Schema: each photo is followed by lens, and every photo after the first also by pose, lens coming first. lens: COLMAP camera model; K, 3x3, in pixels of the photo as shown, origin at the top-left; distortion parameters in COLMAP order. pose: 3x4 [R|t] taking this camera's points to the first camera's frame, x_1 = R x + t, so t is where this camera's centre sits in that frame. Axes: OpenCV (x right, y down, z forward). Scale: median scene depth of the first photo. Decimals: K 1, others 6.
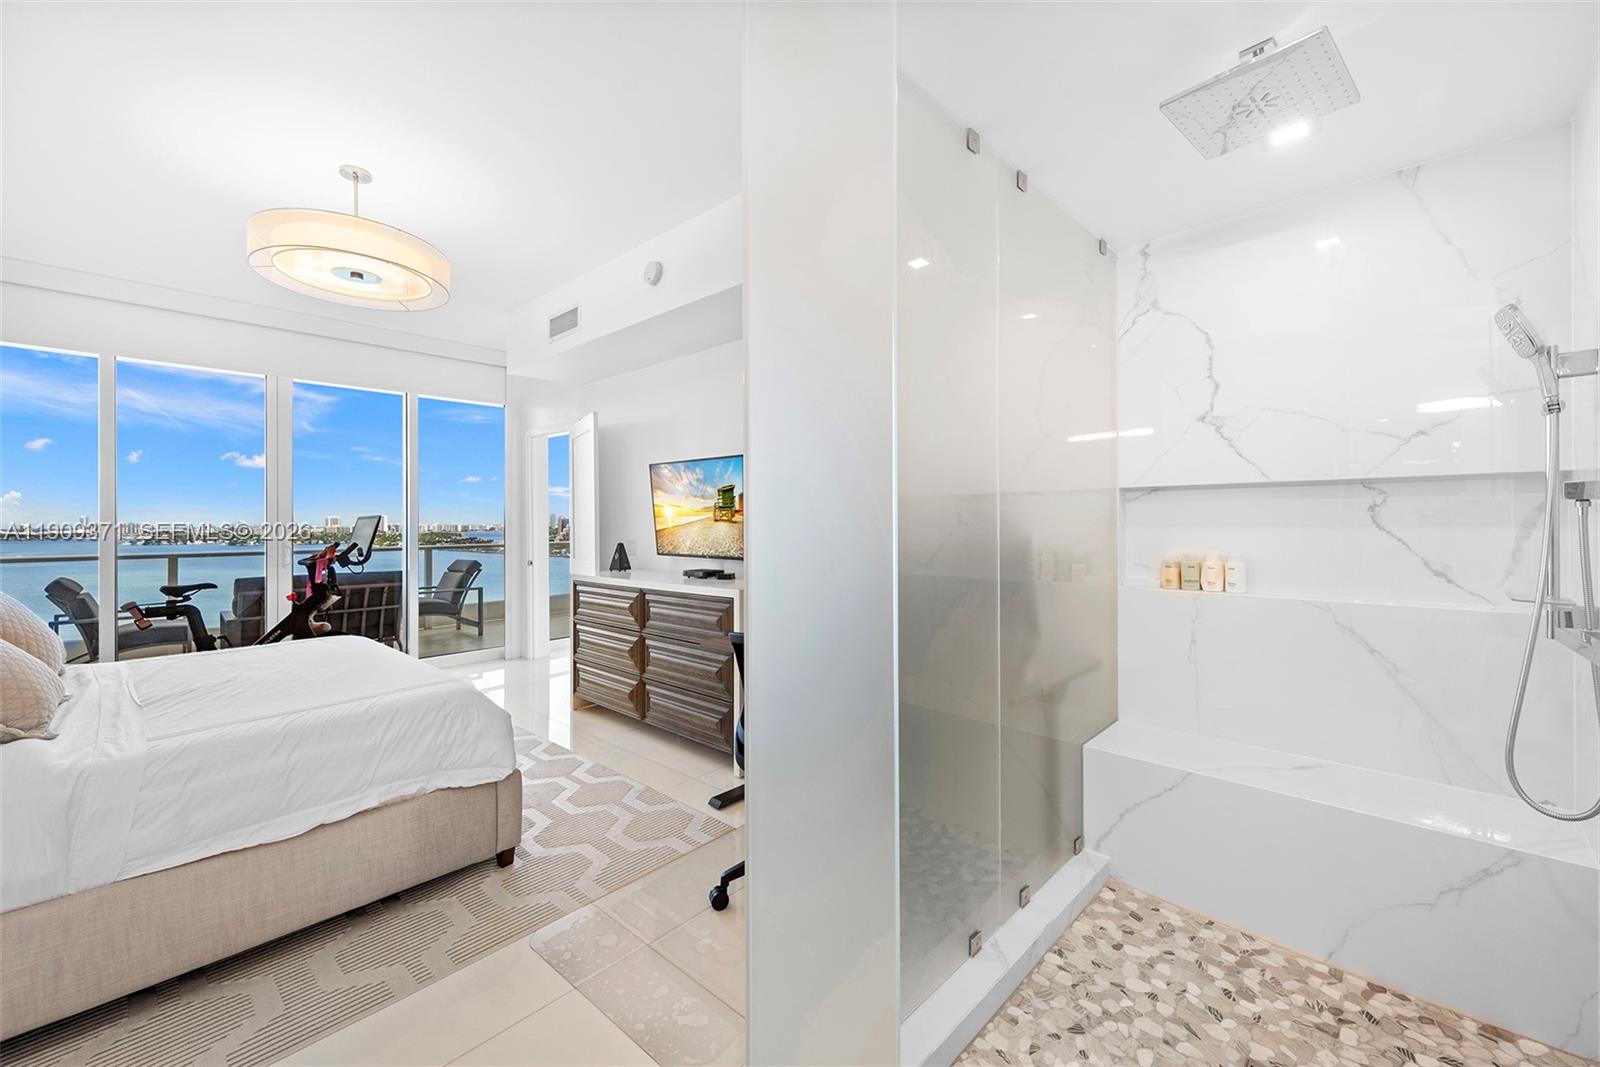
lens RADIAL K [[627.8, 0, 797.3], [0, 627.8, 523.3], [0, 0, 1]] dist [0.011905, -0.000297]
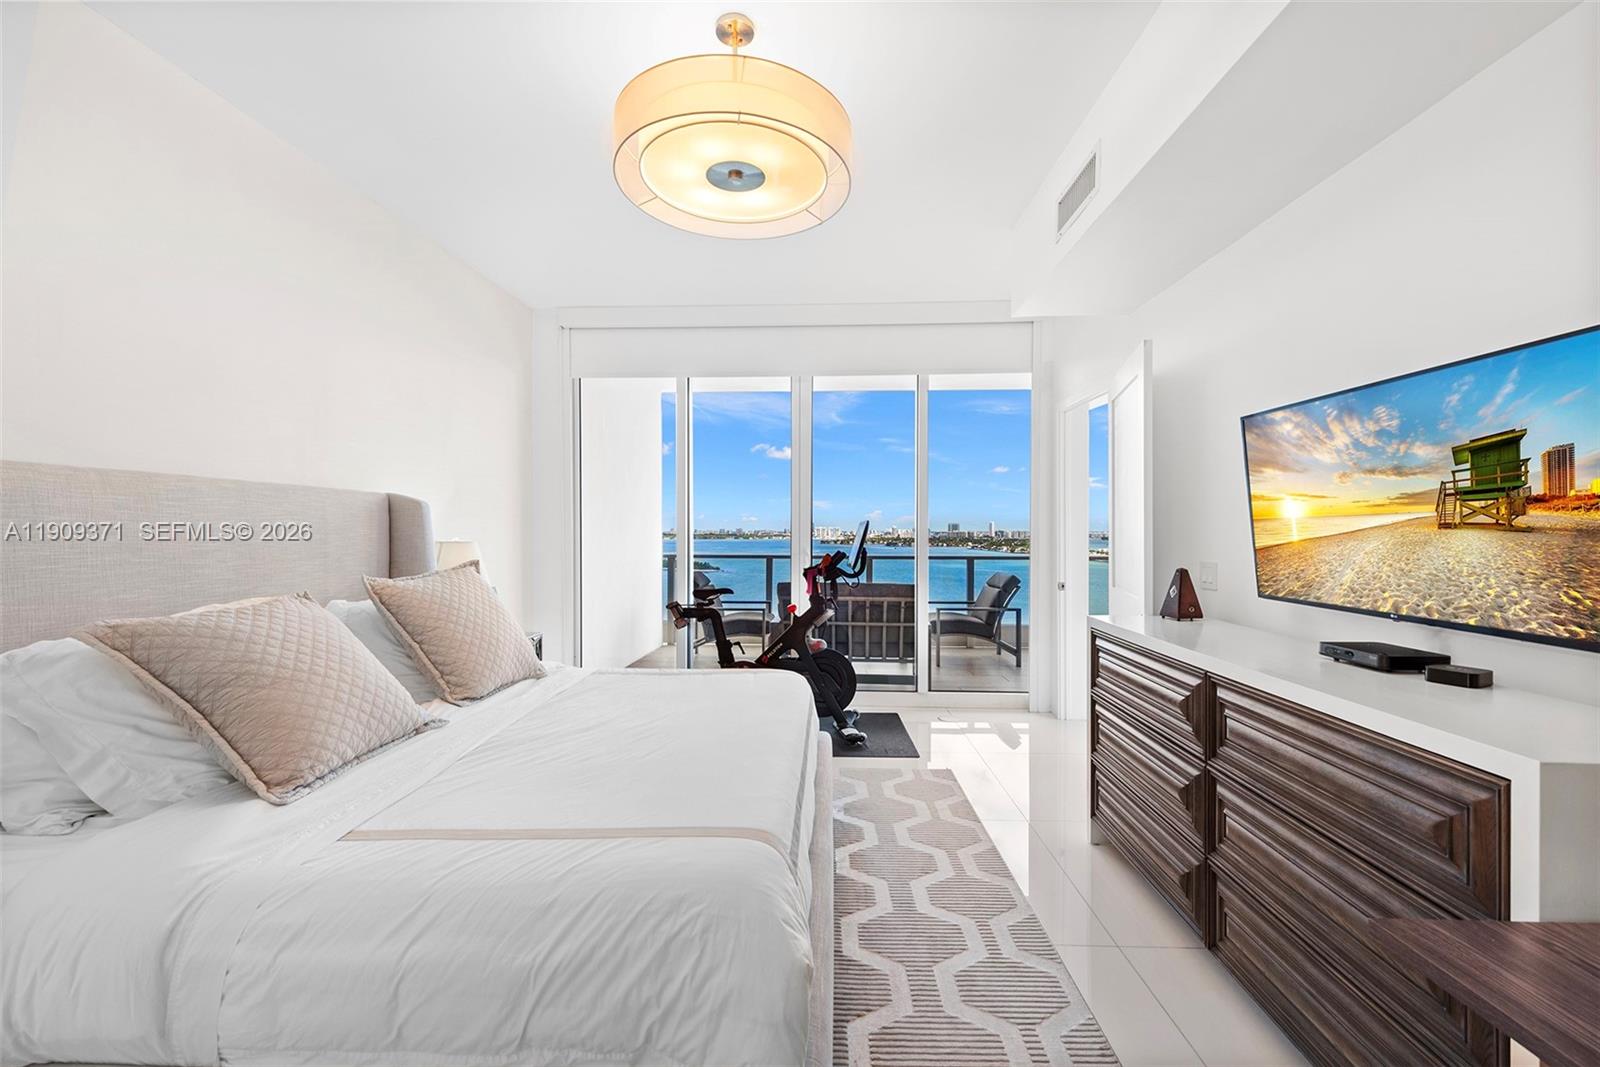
lens RADIAL K [[634.5, 0, 800.0], [0, 634.5, 533.5], [0, 0, 1]] dist [0.065773, -0.000192]
pose [[0.644886, 0.007235, -0.764245, -0.063622], [-0.008648, 0.999960, 0.002169, 0.002487], [0.764230, 0.005210, 0.644923, 0.391800]]
